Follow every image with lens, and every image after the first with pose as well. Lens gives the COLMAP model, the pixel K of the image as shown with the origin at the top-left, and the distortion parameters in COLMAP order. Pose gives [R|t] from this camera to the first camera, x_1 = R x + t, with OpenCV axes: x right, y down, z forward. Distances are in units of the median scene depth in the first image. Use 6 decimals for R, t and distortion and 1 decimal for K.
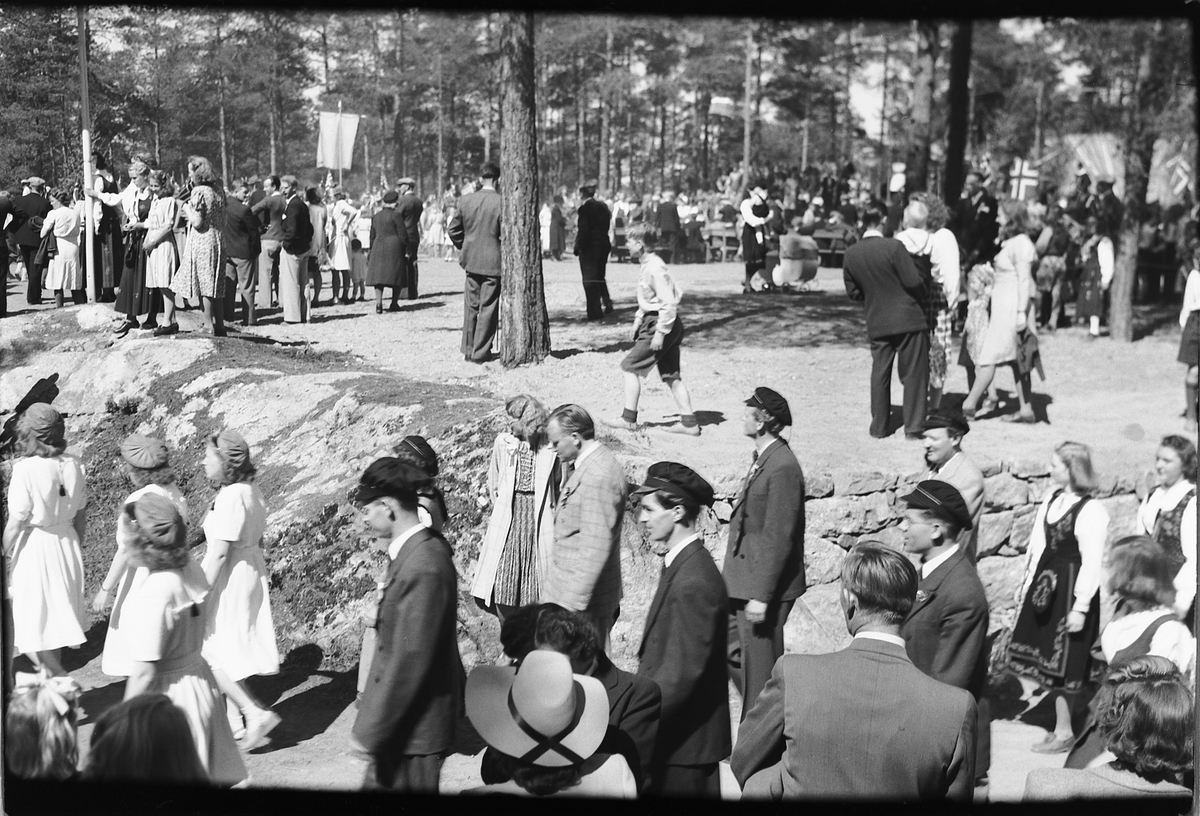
lens RADIAL K [[1522.5, 0, 566.1], [0, 1522.5, 449.8], [0, 0, 1]] dist [-0.018113, -0.011540]
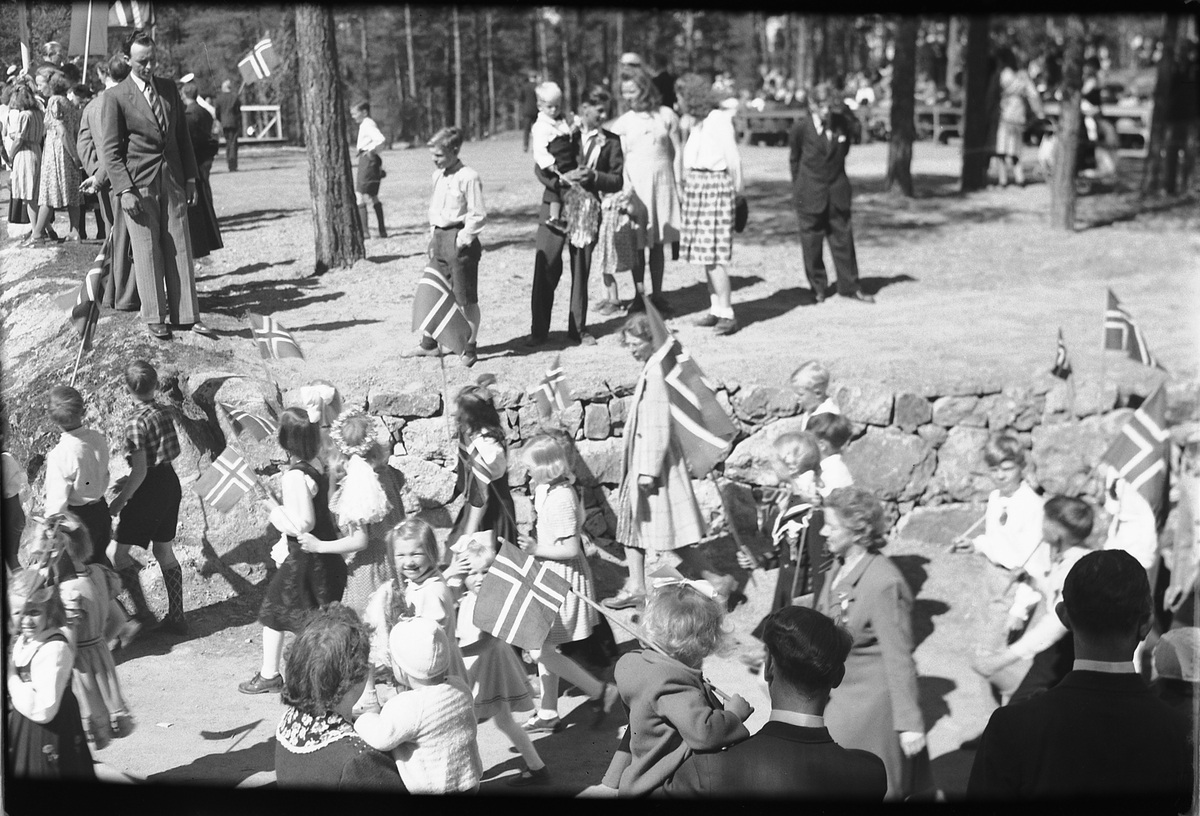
lens RADIAL K [[1522.5, 0, 566.1], [0, 1522.5, 449.8], [0, 0, 1]] dist [-0.018113, -0.011540]
pose [[0.978159, 0.010069, -0.207614, 0.323848], [0.005323, 0.997285, 0.073446, -0.011934], [0.207790, -0.072947, 0.975450, 0.081012]]
